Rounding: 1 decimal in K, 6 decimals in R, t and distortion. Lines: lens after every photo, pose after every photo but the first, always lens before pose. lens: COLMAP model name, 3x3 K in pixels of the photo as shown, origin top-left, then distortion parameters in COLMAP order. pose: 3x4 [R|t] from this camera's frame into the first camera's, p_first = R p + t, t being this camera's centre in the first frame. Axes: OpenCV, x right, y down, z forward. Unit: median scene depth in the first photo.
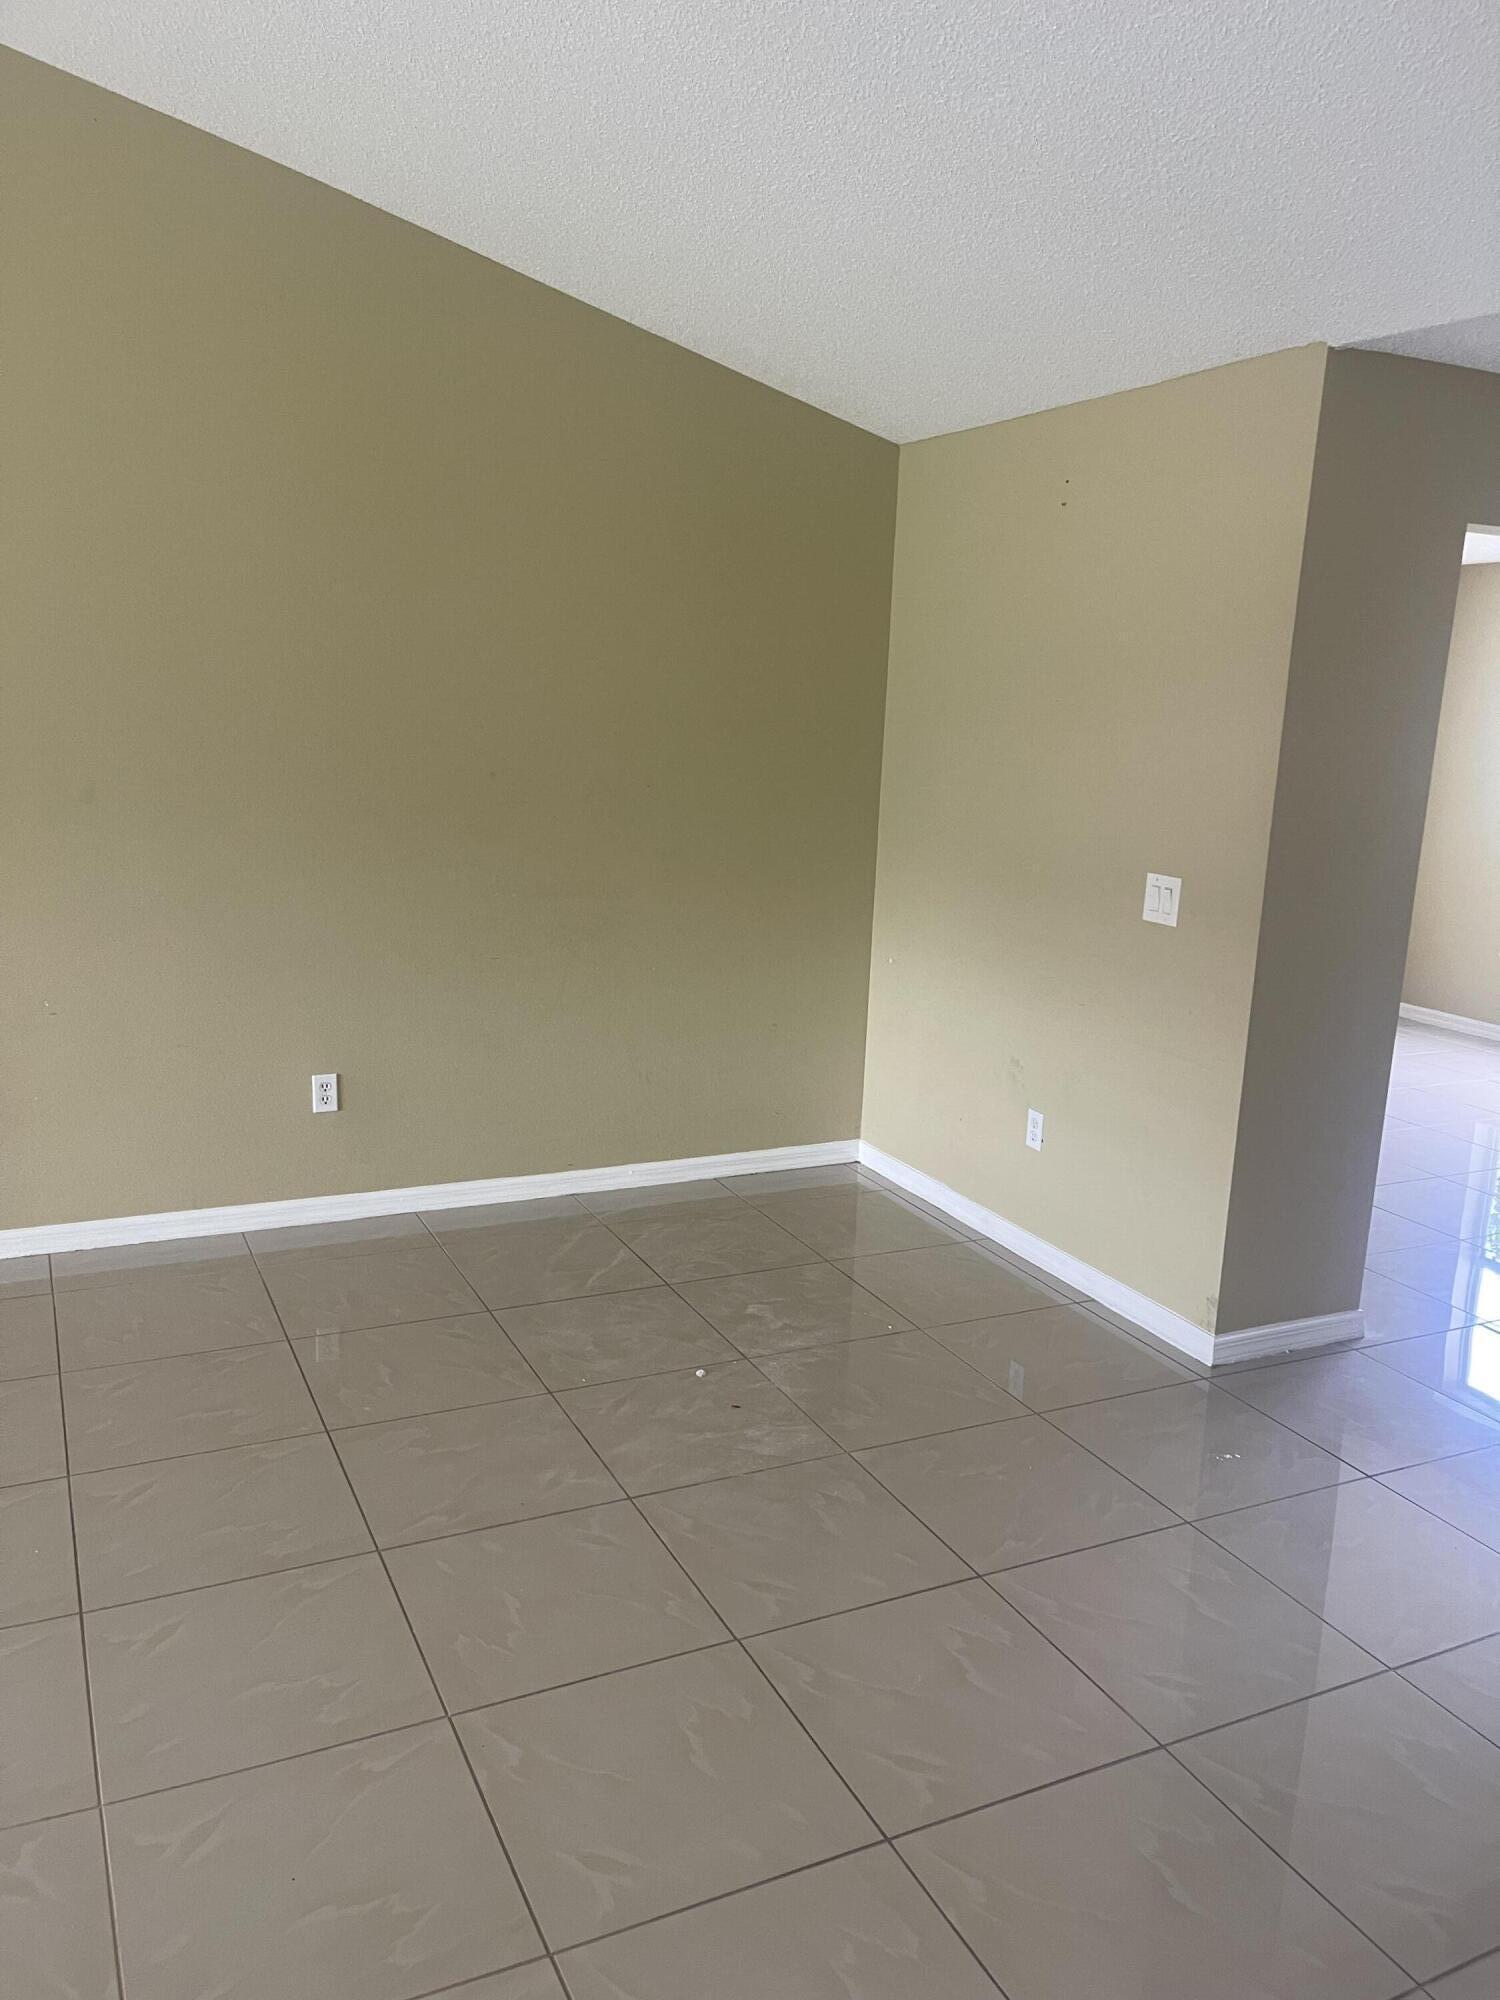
lens RADIAL K [[1494.5, 0, 750.0], [0, 1494.5, 1000.0], [0, 0, 1]] dist [0.066700, -0.095085]
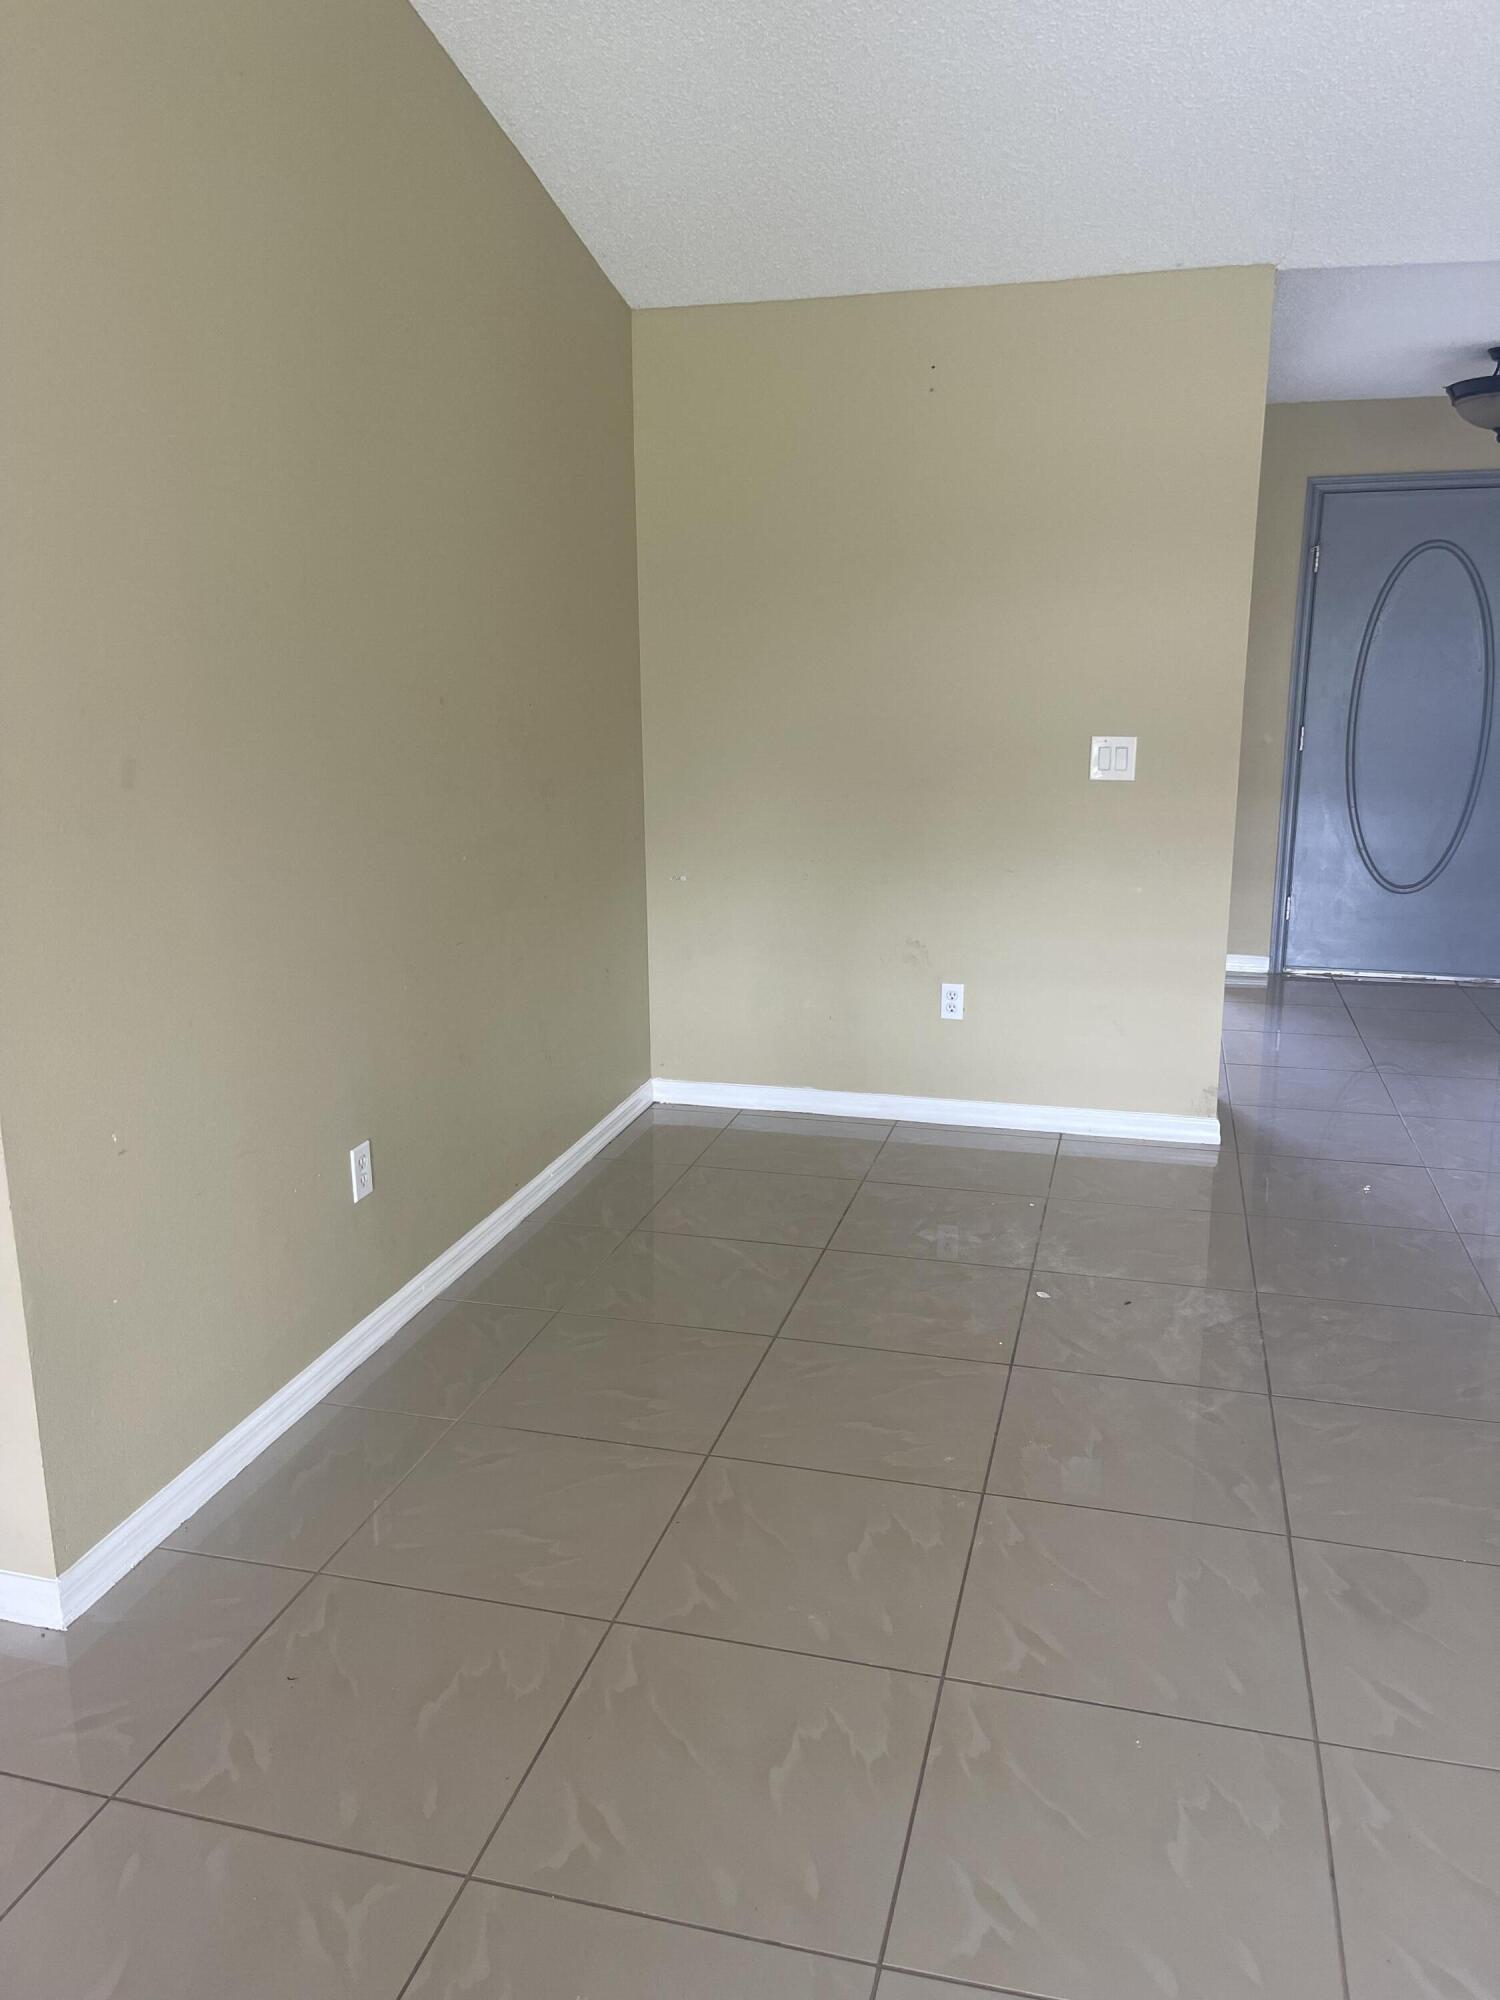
lens RADIAL K [[1494.5, 0, 750.0], [0, 1494.5, 1000.0], [0, 0, 1]] dist [0.066700, -0.095085]
pose [[0.662678, -0.216596, 0.716899, -0.676992], [0.183278, 0.975059, 0.125177, -0.073860], [-0.726131, 0.048440, 0.685847, 0.399247]]
